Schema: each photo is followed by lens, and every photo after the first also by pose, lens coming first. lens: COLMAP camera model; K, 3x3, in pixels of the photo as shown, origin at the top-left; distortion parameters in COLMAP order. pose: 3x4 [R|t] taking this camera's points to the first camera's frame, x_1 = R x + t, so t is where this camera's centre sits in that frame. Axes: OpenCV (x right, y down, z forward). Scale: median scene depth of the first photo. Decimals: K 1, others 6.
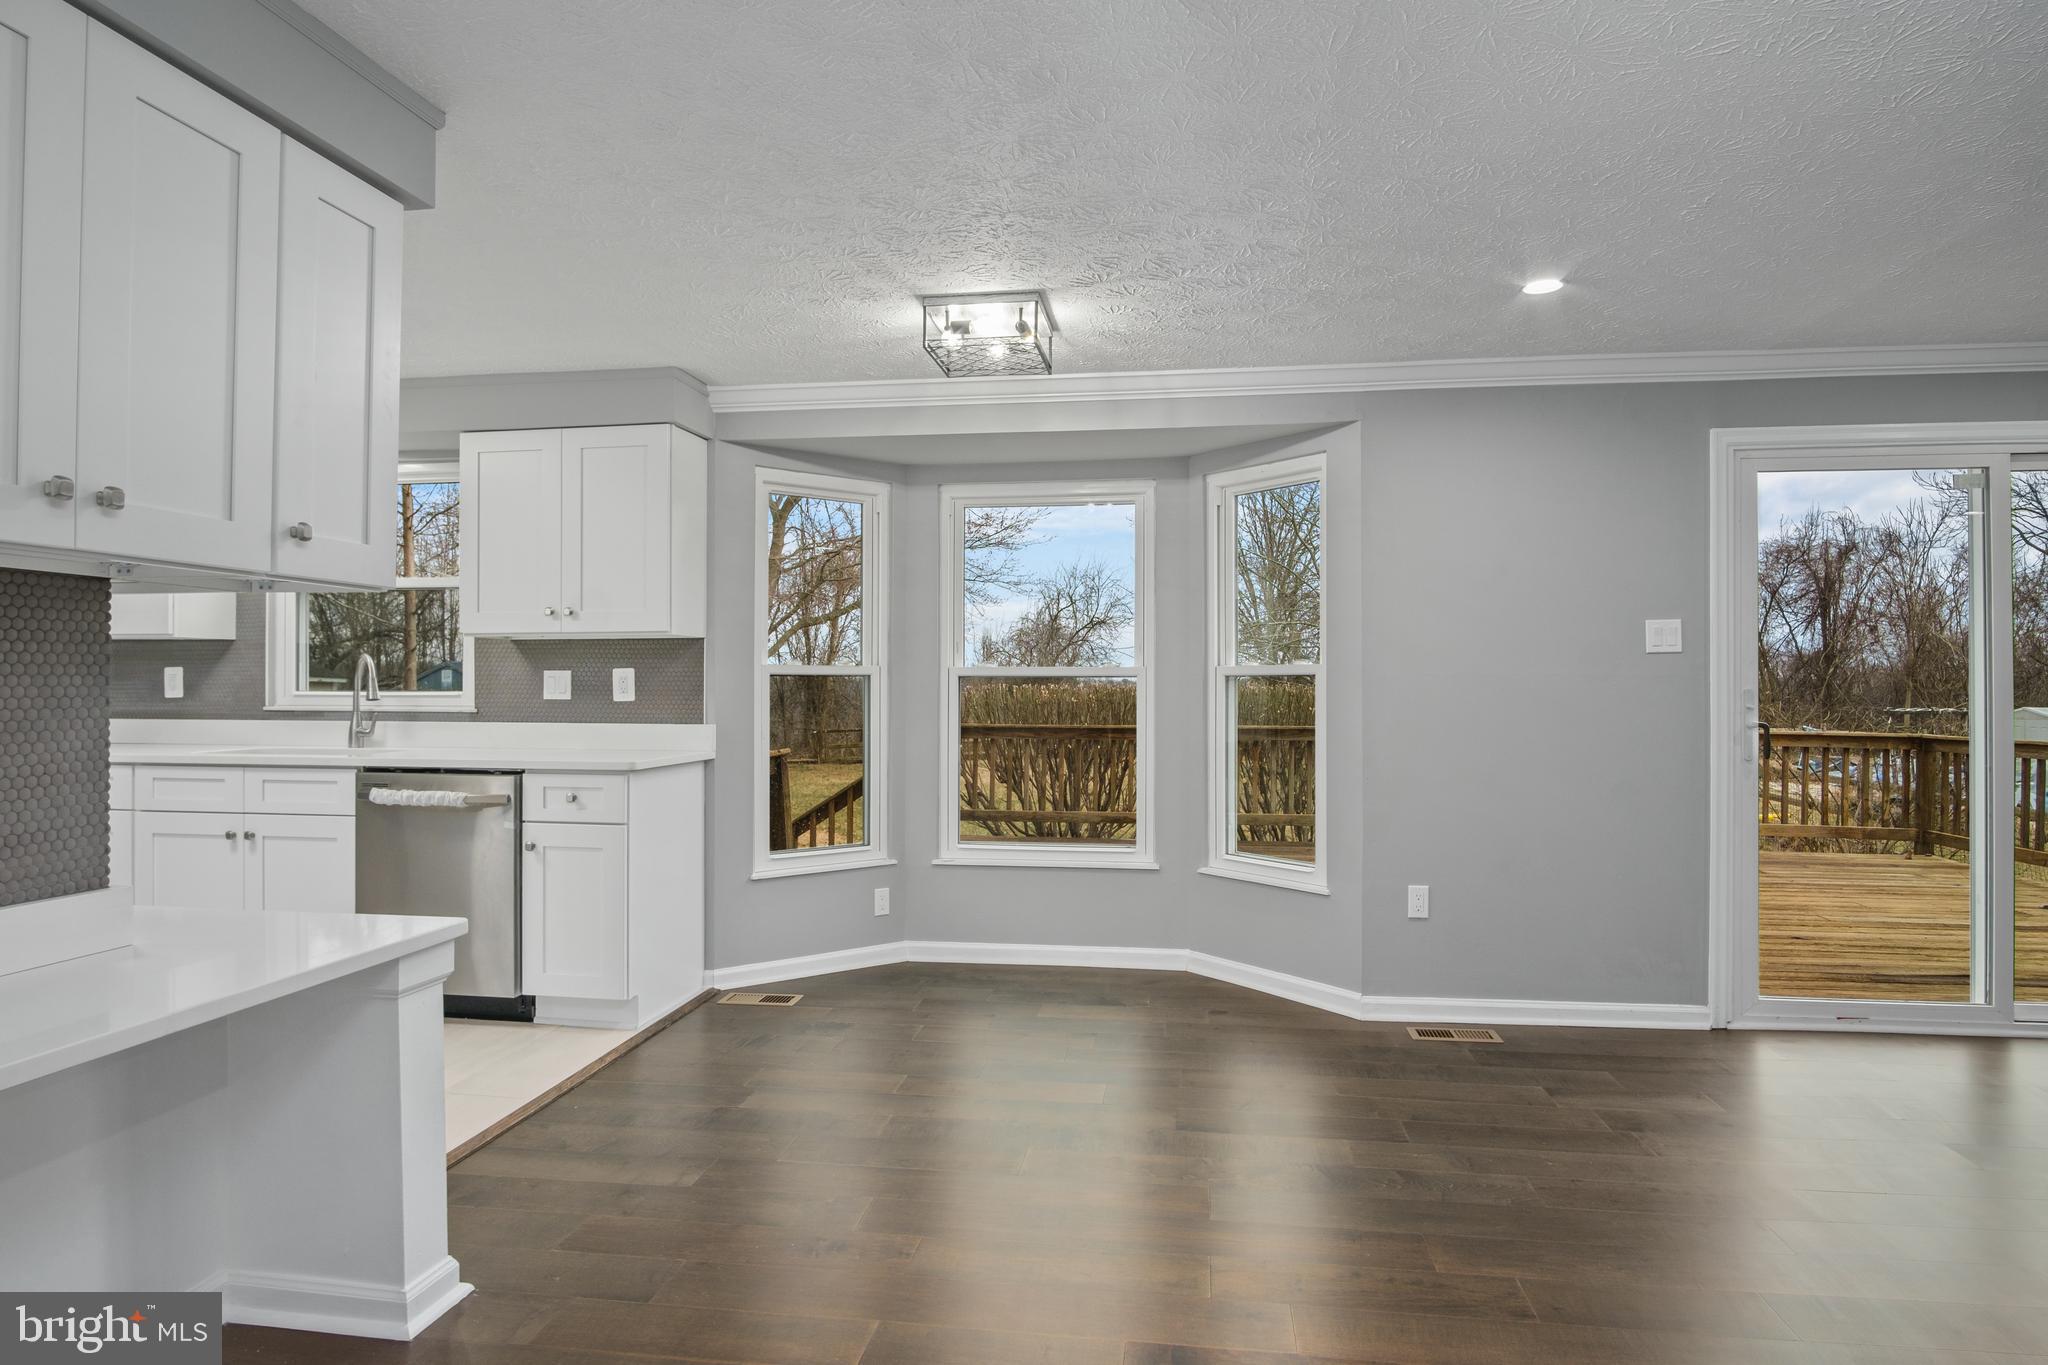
lens RADIAL K [[1153.8, 0, 1024.0], [0, 1153.8, 682.5], [0, 0, 1]] dist [-0.022912, -0.000483]
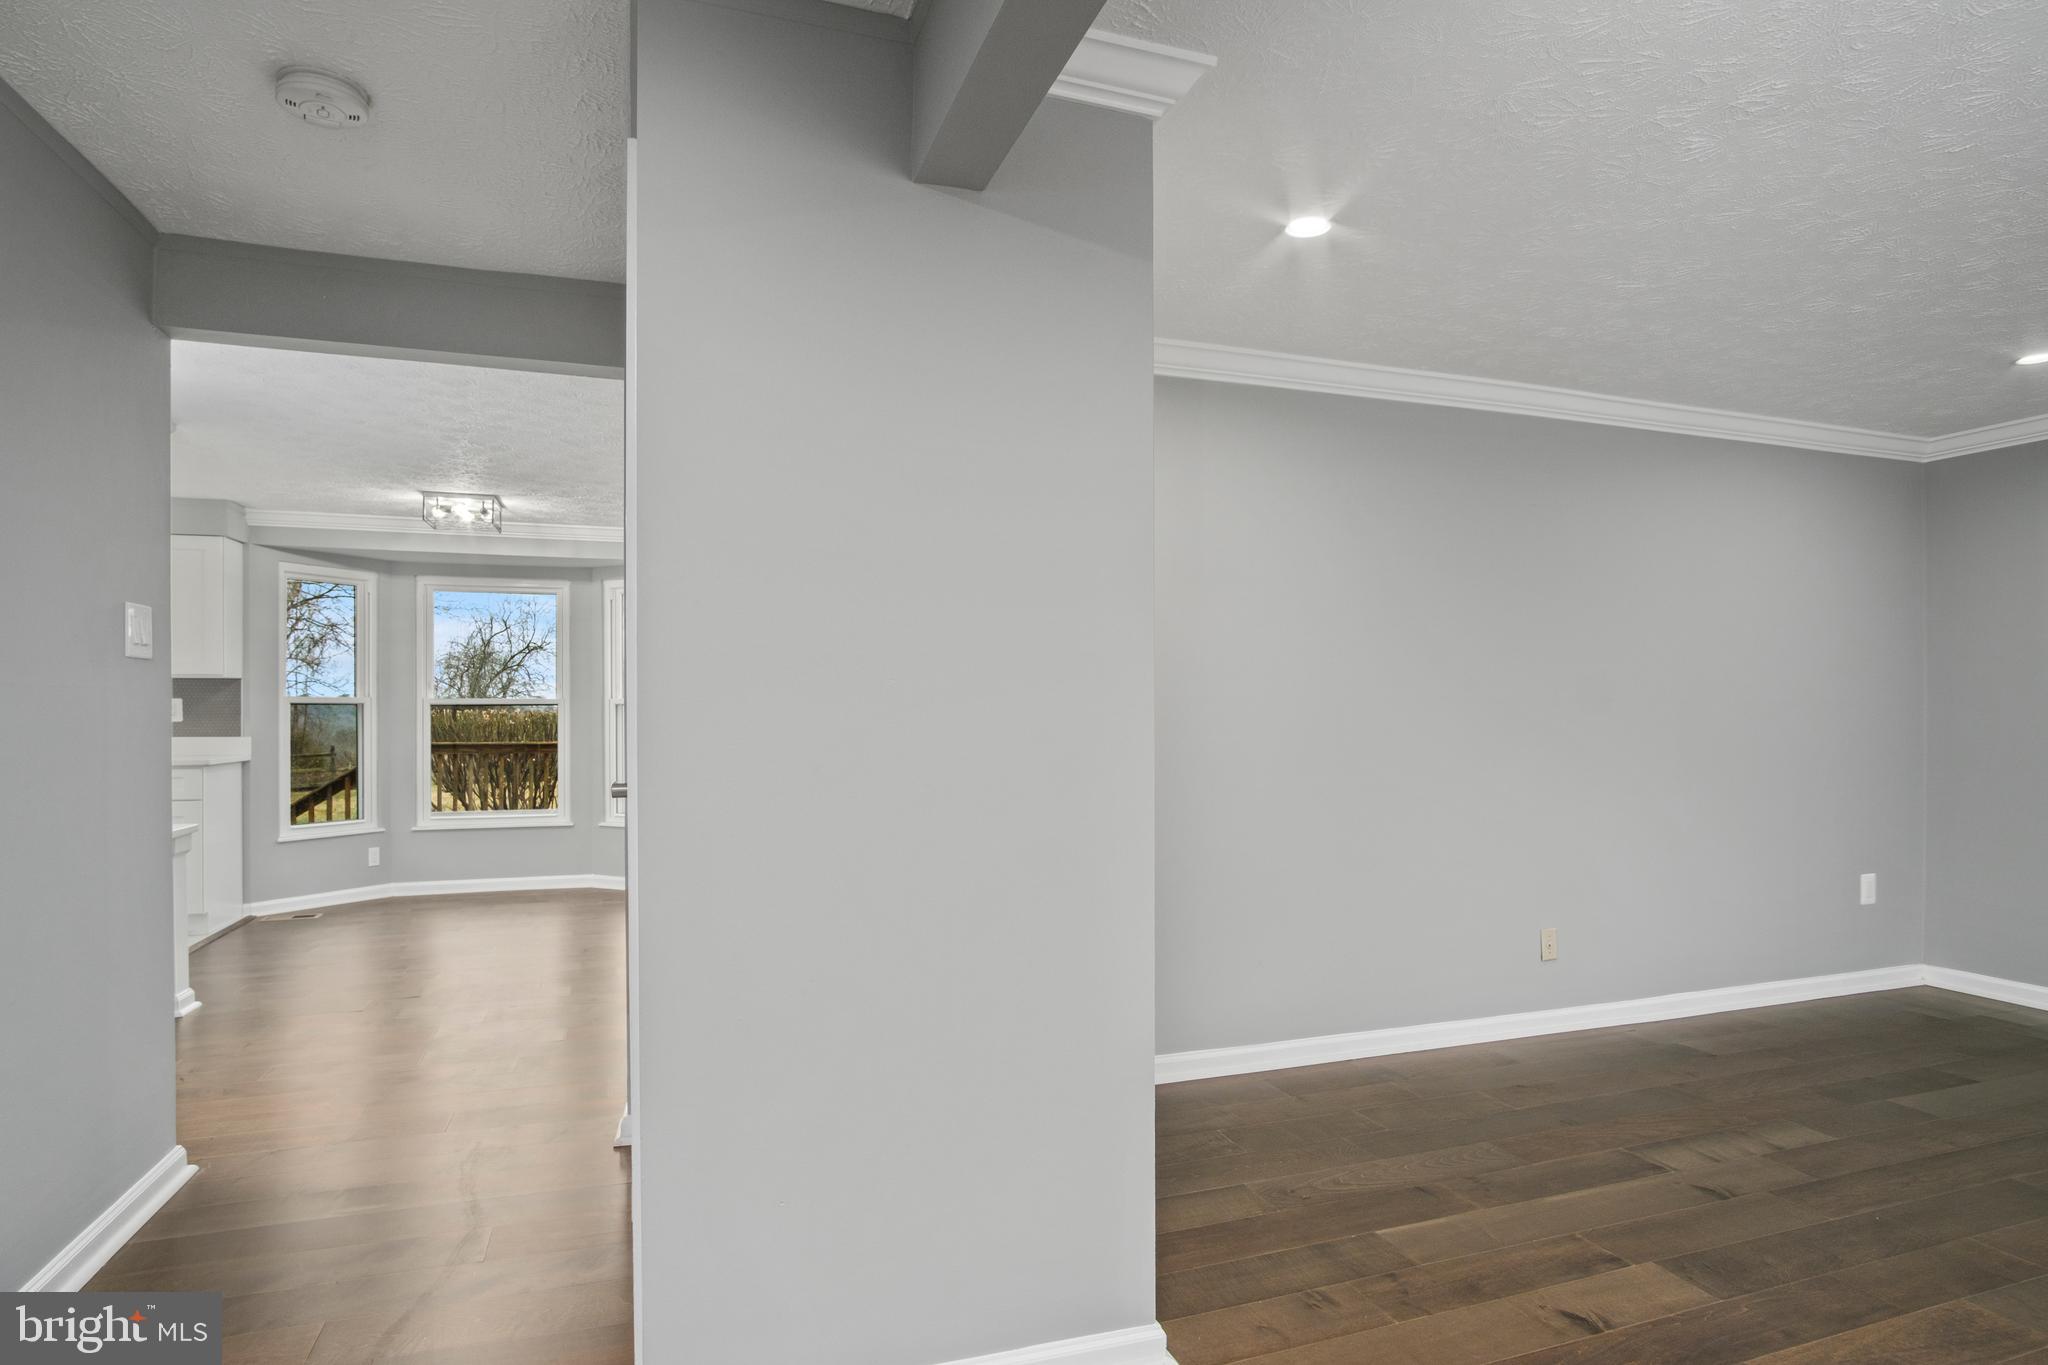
lens RADIAL K [[1125.4, 0, 1032.2], [0, 1125.4, 716.8], [0, 0, 1]] dist [-0.018657, 0.001756]
pose [[0.886576, -0.004412, 0.462562, -0.038399], [0.000449, 0.999962, 0.008678, -0.001557], [-0.462583, -0.007486, 0.886544, -0.690477]]
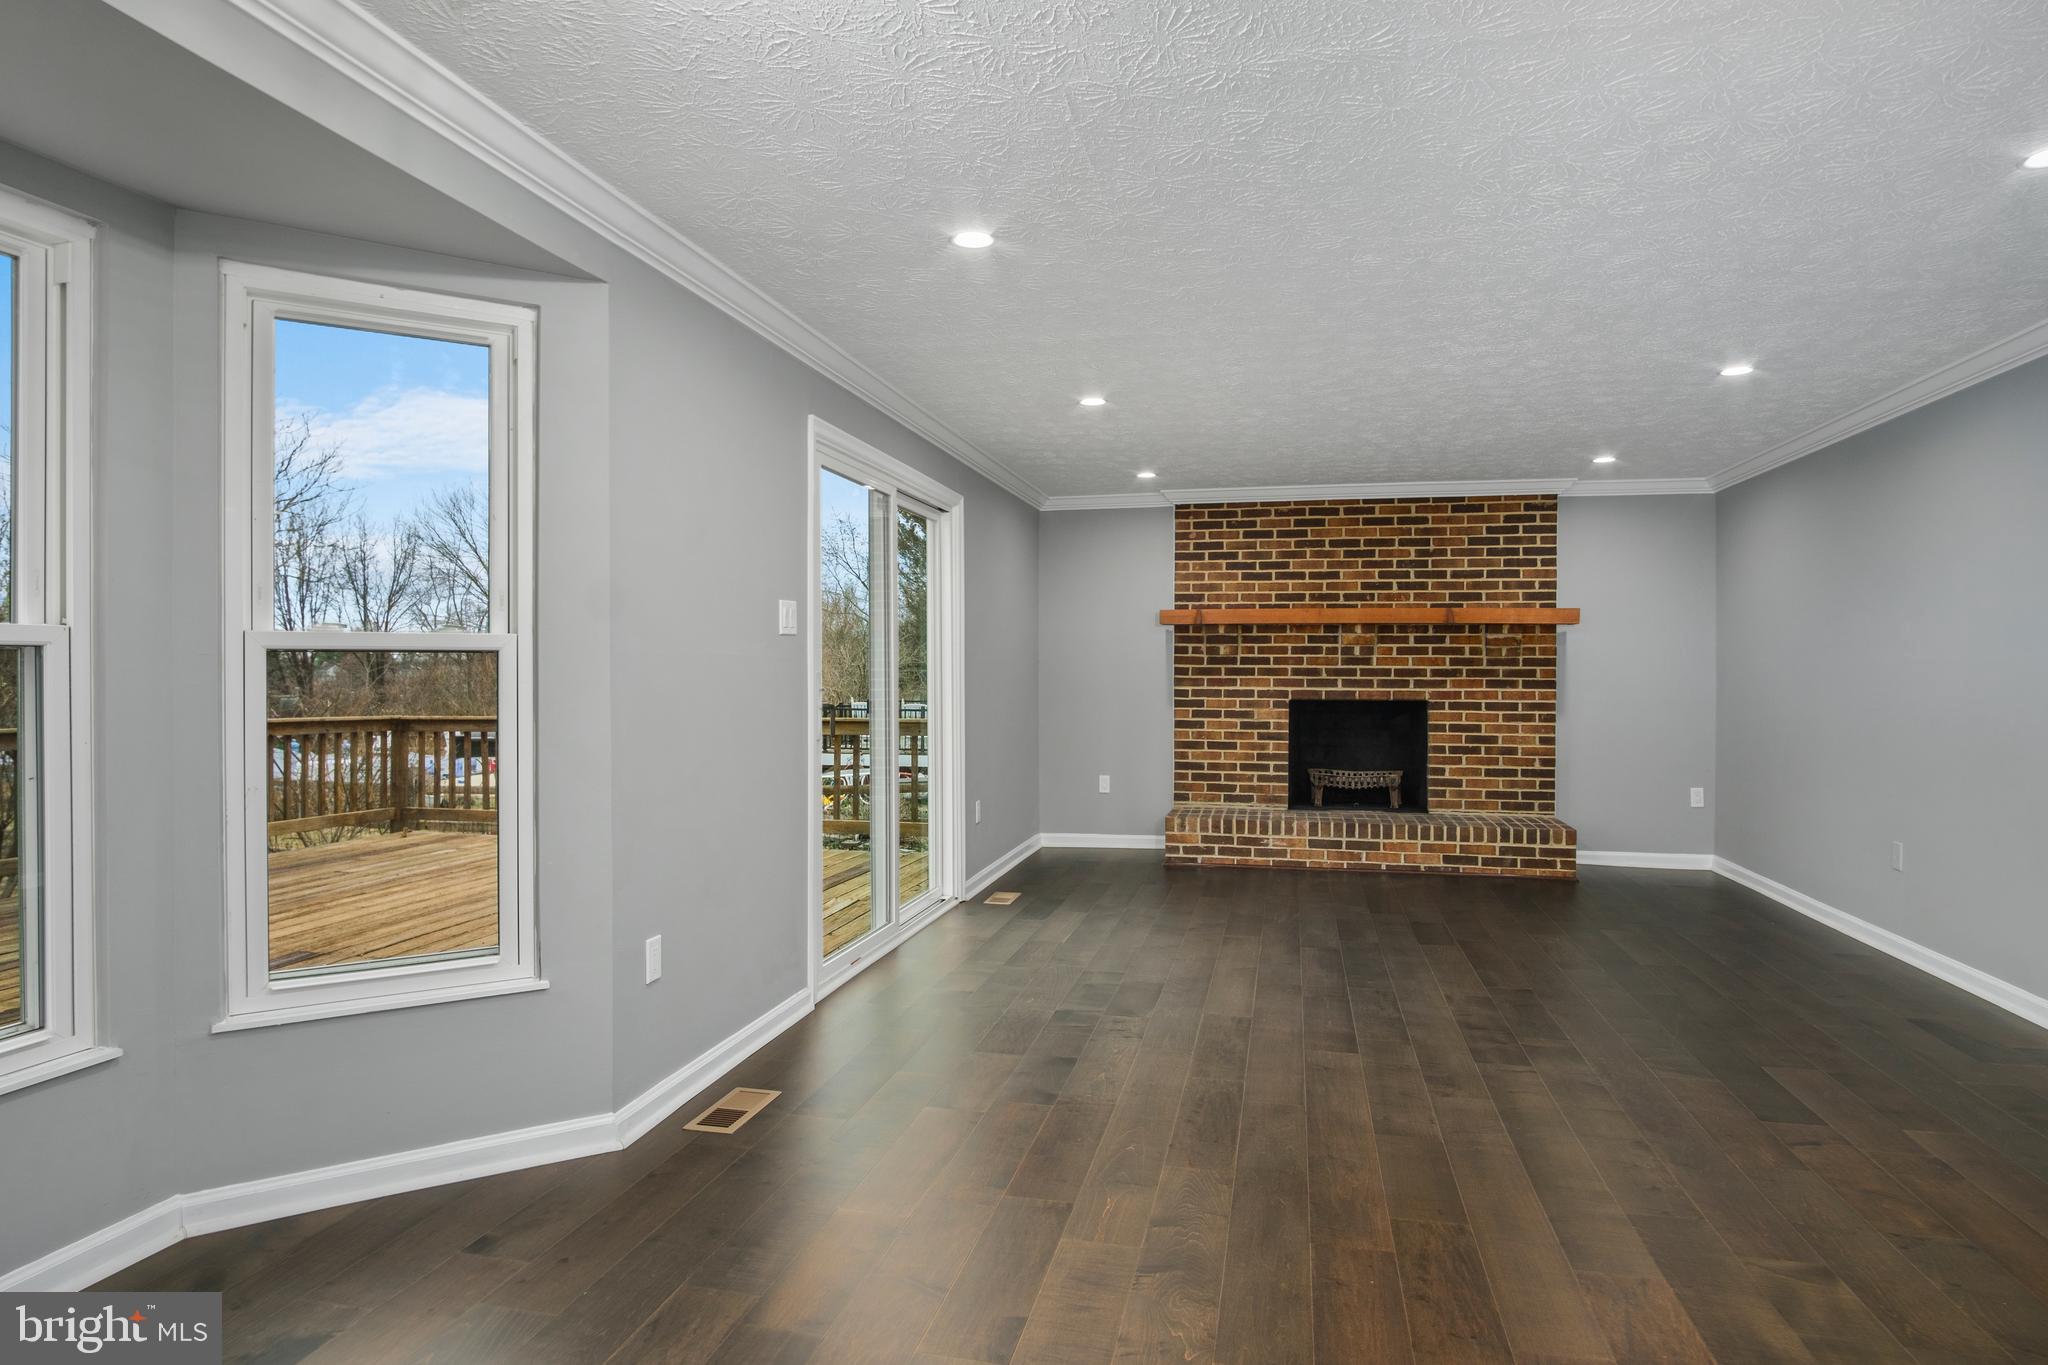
lens RADIAL K [[1153.8, 0, 1024.0], [0, 1153.8, 682.5], [0, 0, 1]] dist [-0.022912, -0.000483]
pose [[0.083809, -0.015934, 0.996354, -0.319576], [-0.003301, 0.999862, 0.016268, -0.001897], [-0.996476, -0.004652, 0.083745, 0.597156]]
